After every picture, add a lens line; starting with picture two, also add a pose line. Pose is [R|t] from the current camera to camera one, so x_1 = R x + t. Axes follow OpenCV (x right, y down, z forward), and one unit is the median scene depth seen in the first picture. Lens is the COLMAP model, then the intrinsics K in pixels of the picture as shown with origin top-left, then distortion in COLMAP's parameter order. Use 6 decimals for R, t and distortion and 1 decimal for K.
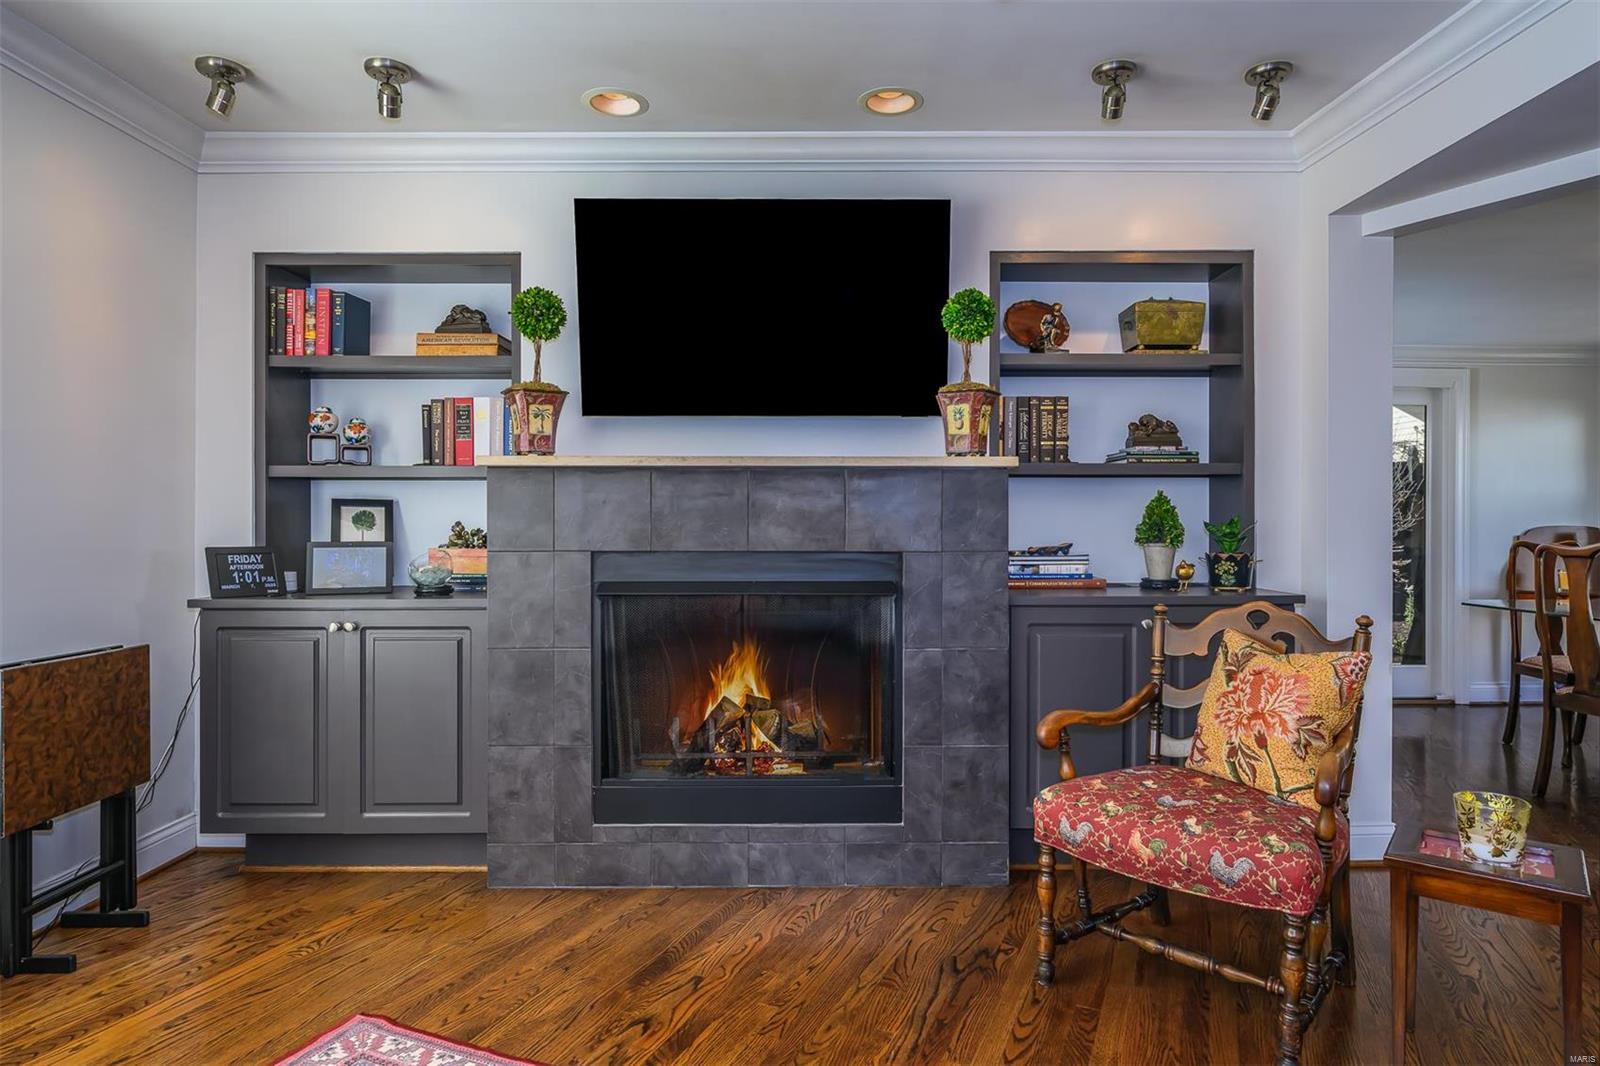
lens RADIAL K [[930.5, 0, 859.0], [0, 930.5, 526.8], [0, 0, 1]] dist [0.002391, 0.001233]
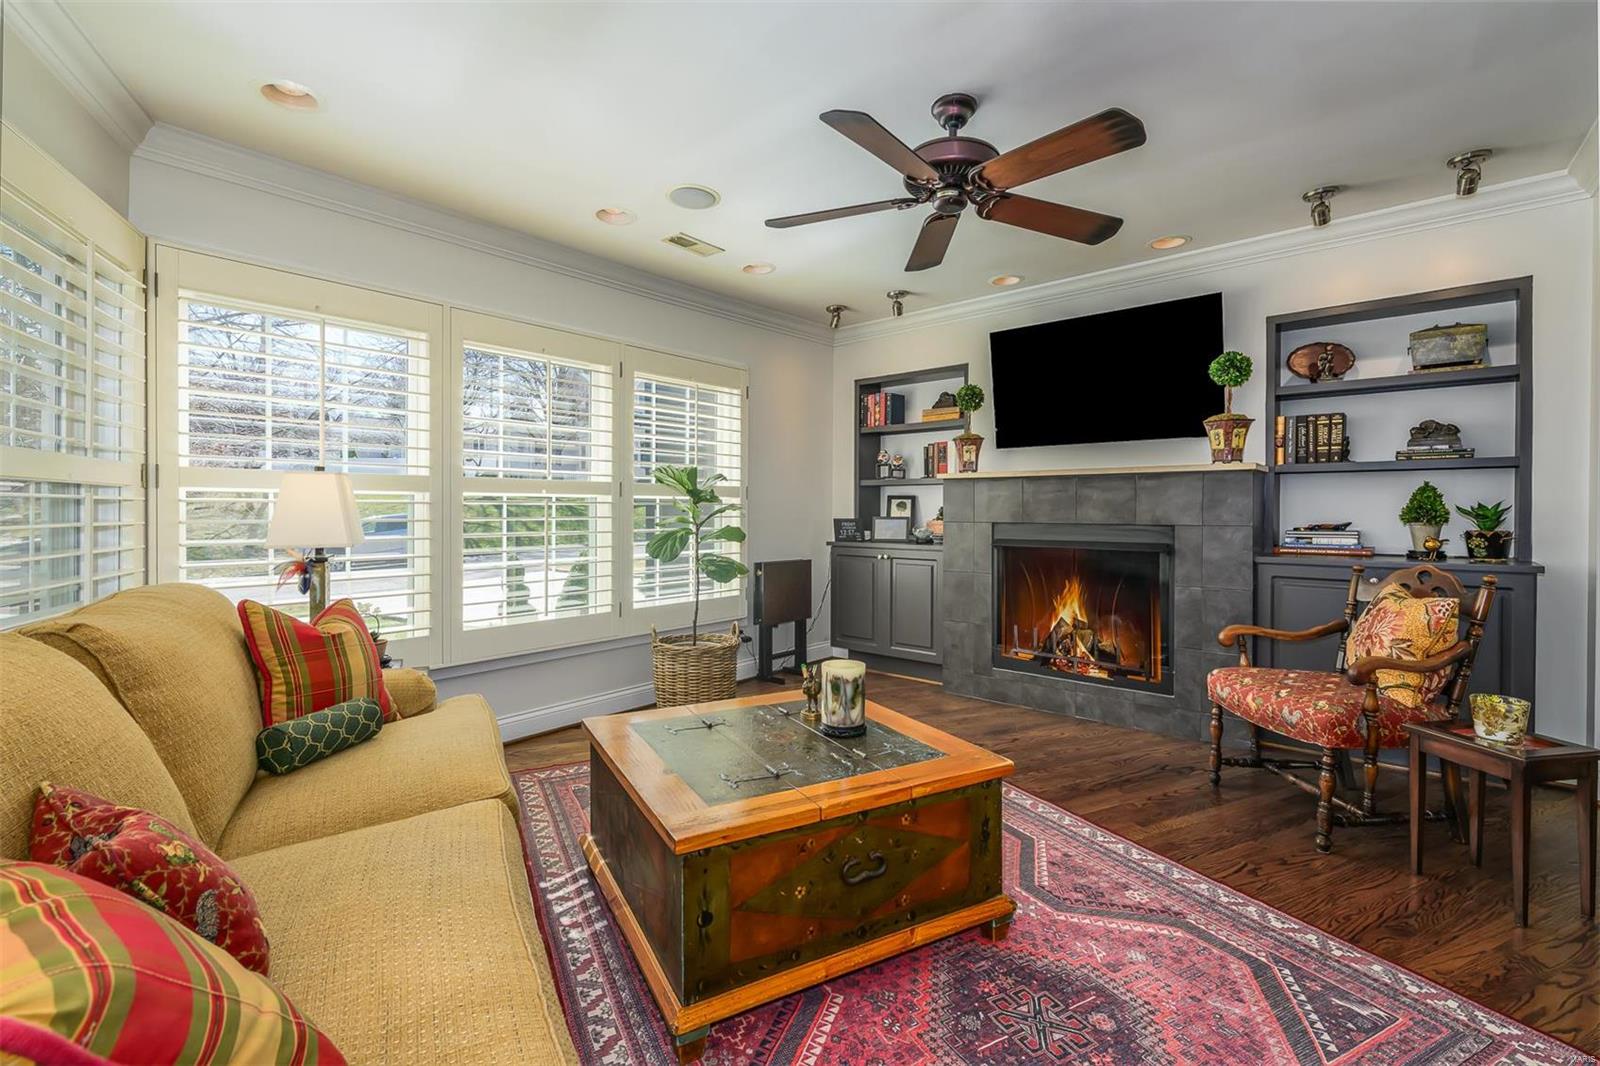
lens RADIAL K [[718.5, 0, 796.6], [0, 718.5, 514.4], [0, 0, 1]] dist [0.002404, 0.000579]
pose [[0.746142, 0.005088, -0.665768, 0.374404], [-0.001667, 0.999982, 0.005774, 0.002242], [0.665785, -0.003199, 0.746137, -0.336573]]
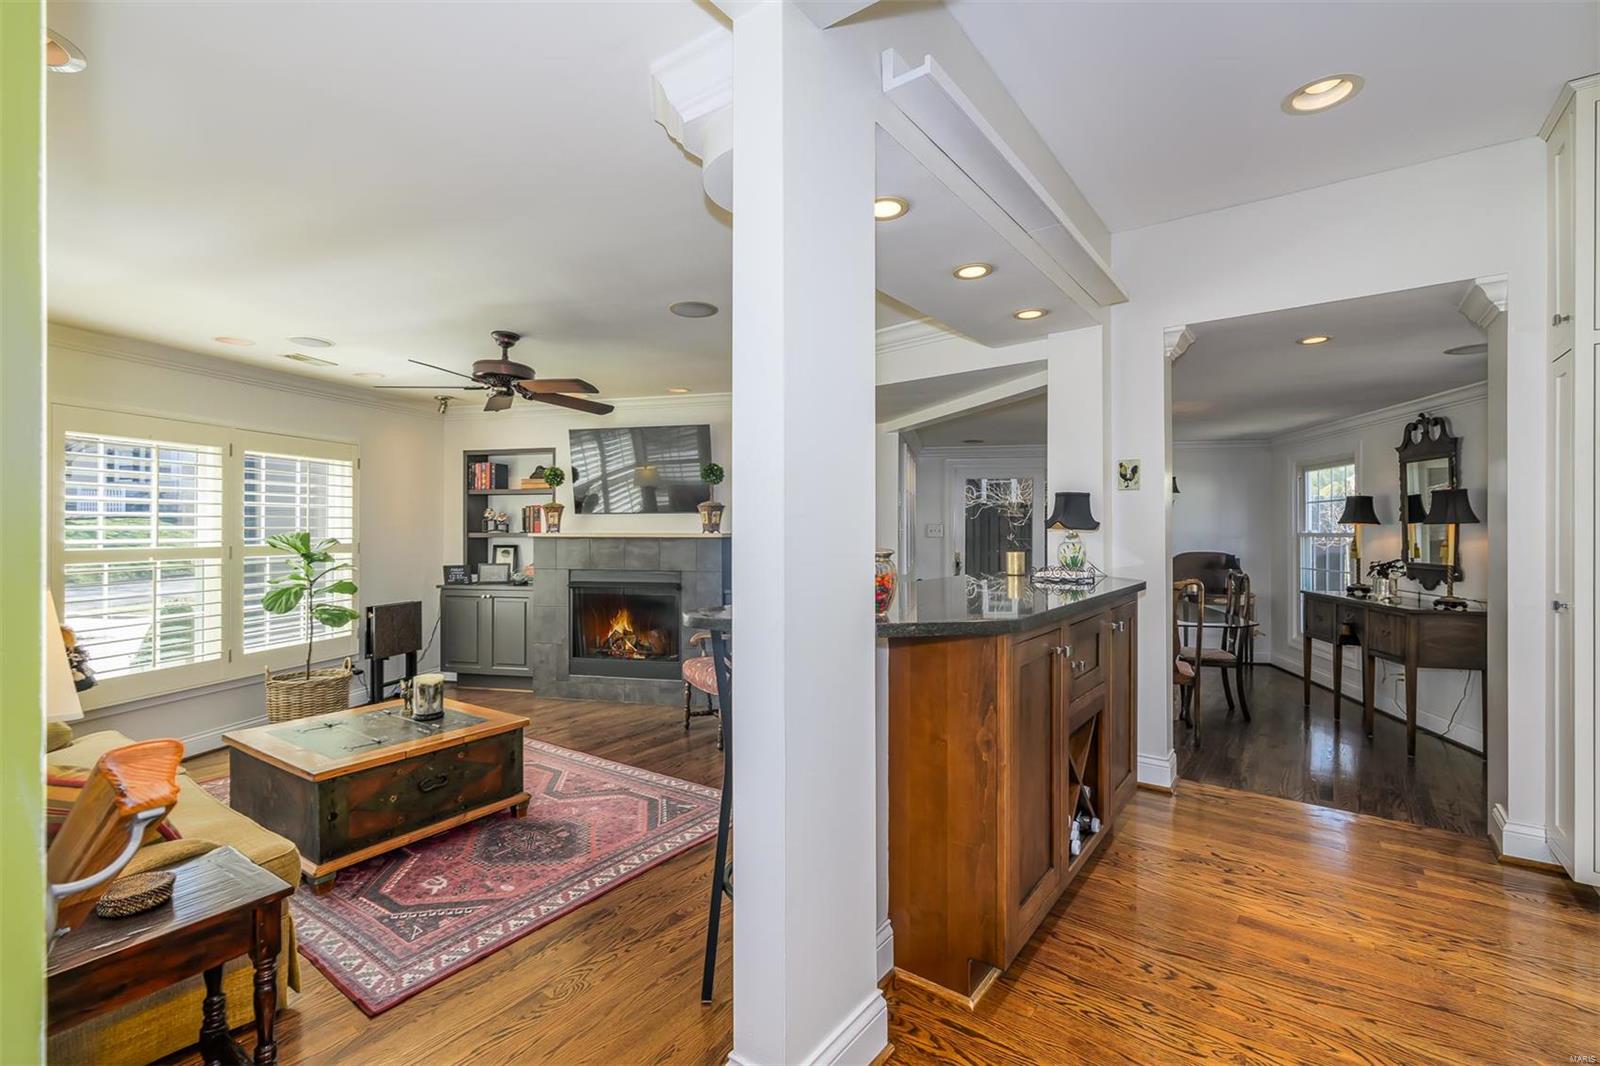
lens RADIAL K [[693.1, 0, 798.9], [0, 693.1, 530.4], [0, 0, 1]] dist [0.001245, 0.000129]
pose [[0.973324, -0.001310, -0.229431, 0.759602], [0.000753, 0.999997, -0.002513, -0.074978], [0.229434, 0.002273, 0.973322, -0.713792]]
